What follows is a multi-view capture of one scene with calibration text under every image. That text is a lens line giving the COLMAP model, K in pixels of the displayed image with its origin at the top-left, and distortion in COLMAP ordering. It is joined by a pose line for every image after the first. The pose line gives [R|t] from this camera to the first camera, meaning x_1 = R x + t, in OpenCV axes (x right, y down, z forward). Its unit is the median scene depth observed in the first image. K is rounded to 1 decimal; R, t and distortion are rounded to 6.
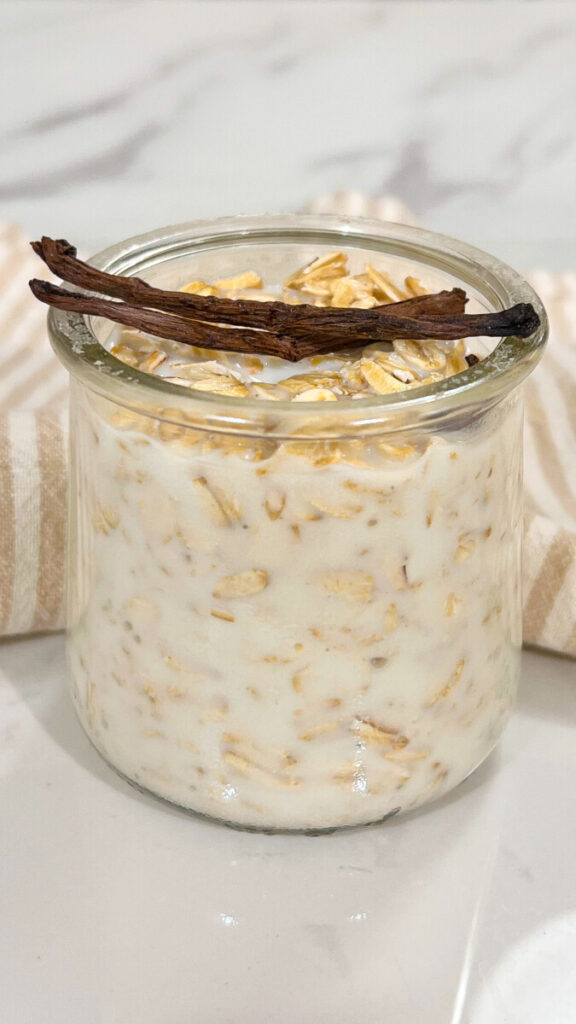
lens RADIAL K [[1485.9, 0, 261.7], [0, 1485.9, 519.0], [0, 0, 1]] dist [0.393420, -1.422407]
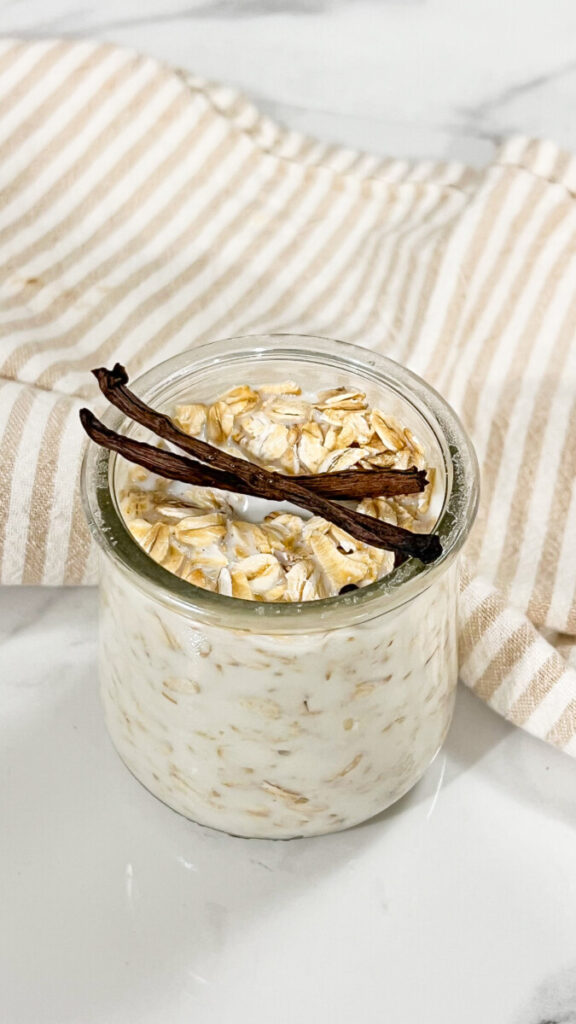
lens RADIAL K [[1546.5, 0, 275.8], [0, 1546.5, 516.5], [0, 0, 1]] dist [0.425082, -1.638643]
pose [[0.952309, 0.234593, -0.195126, 0.284796], [-0.168136, 0.937063, 0.306010, -0.506322], [0.254633, -0.258609, 0.931817, -0.215753]]
